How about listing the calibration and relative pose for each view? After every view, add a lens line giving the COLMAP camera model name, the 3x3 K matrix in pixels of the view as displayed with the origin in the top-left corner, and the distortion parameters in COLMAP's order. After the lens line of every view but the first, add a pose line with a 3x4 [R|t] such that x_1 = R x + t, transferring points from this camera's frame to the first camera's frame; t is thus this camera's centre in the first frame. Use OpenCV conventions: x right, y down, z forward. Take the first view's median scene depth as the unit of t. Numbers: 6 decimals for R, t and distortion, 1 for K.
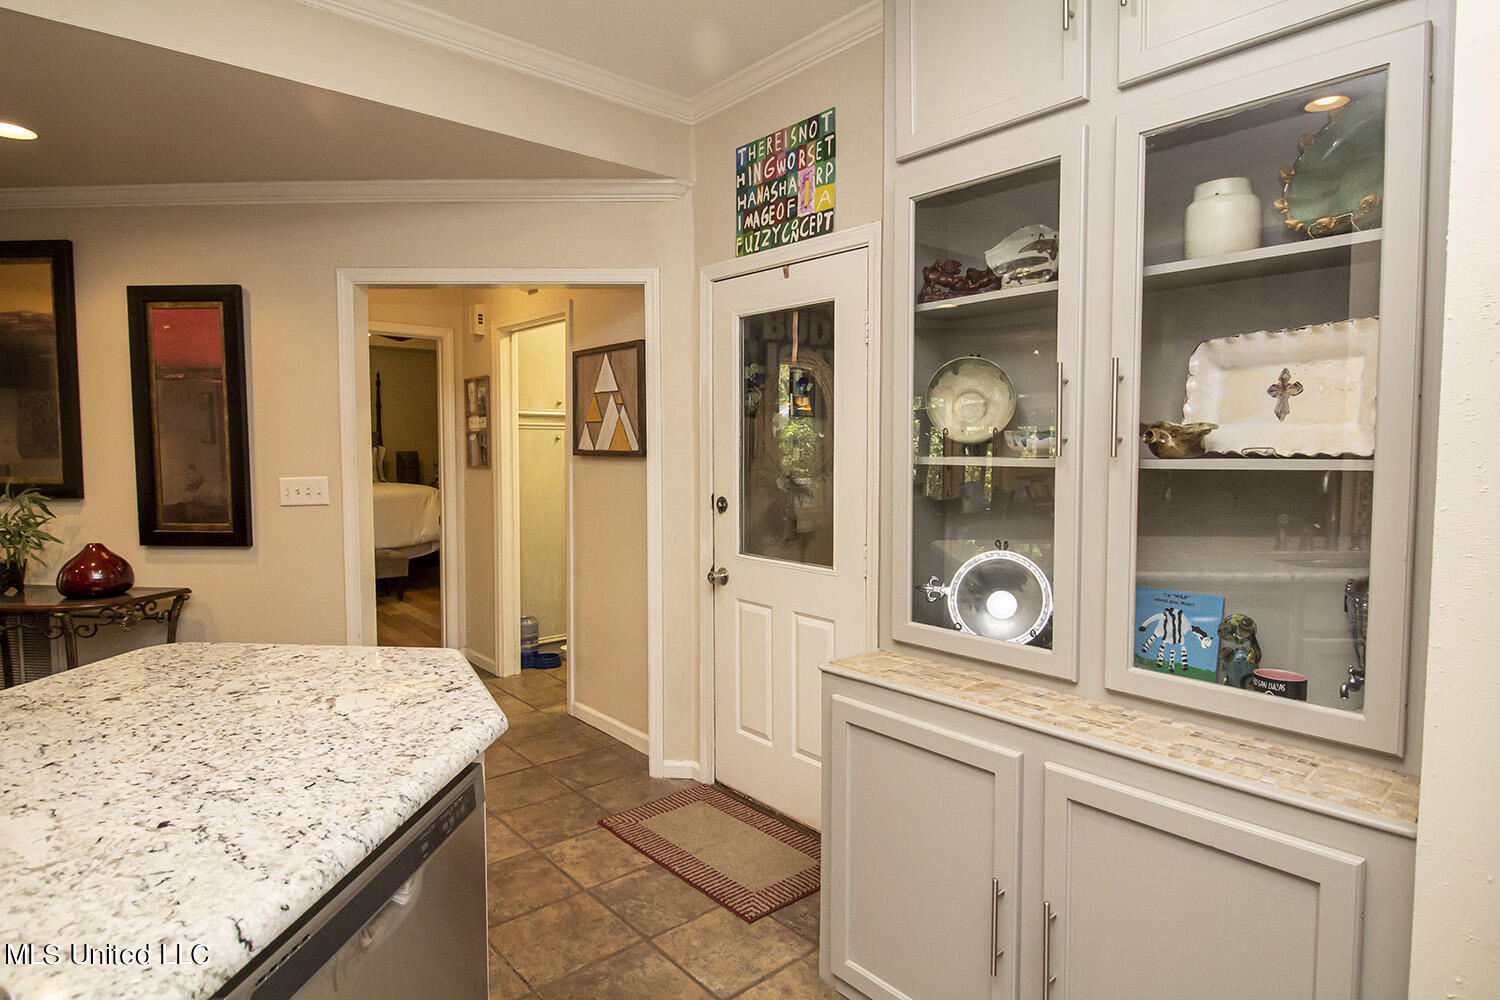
lens RADIAL K [[811.5, 0, 739.4], [0, 811.5, 492.8], [0, 0, 1]] dist [-0.001736, -0.008865]
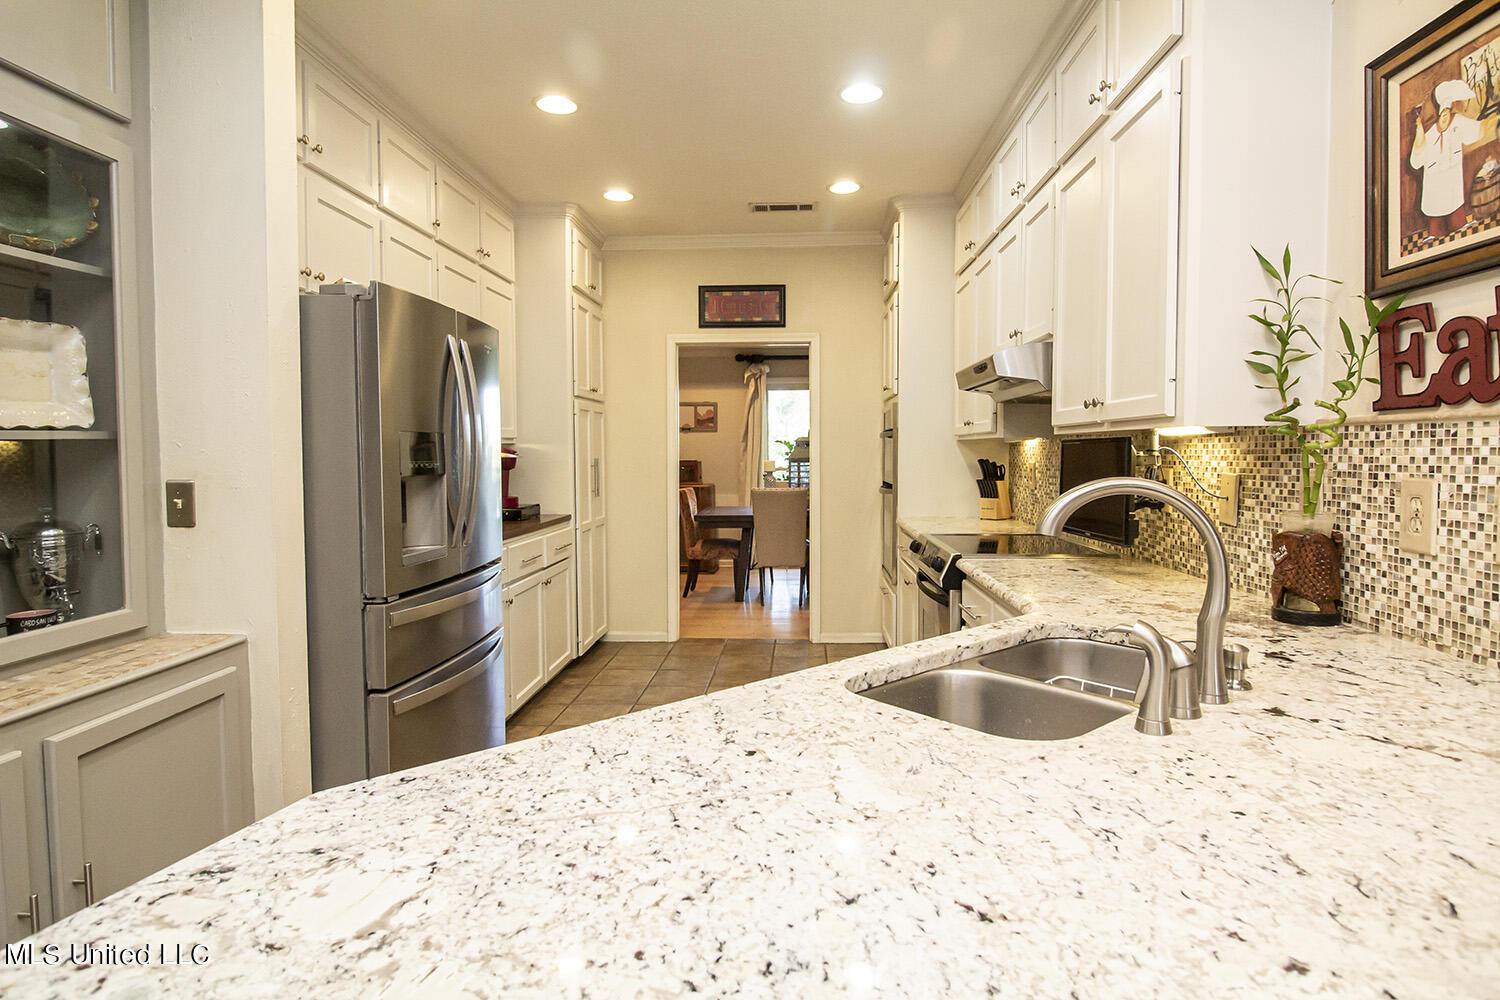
lens RADIAL K [[811.5, 0, 746.0], [0, 811.5, 492.8], [0, 0, 1]] dist [-0.001736, -0.008865]
pose [[-0.713453, -0.032541, 0.699947, -1.196541], [0.049008, 0.994157, 0.096173, -0.022165], [-0.698987, 0.102918, -0.707690, 1.430299]]
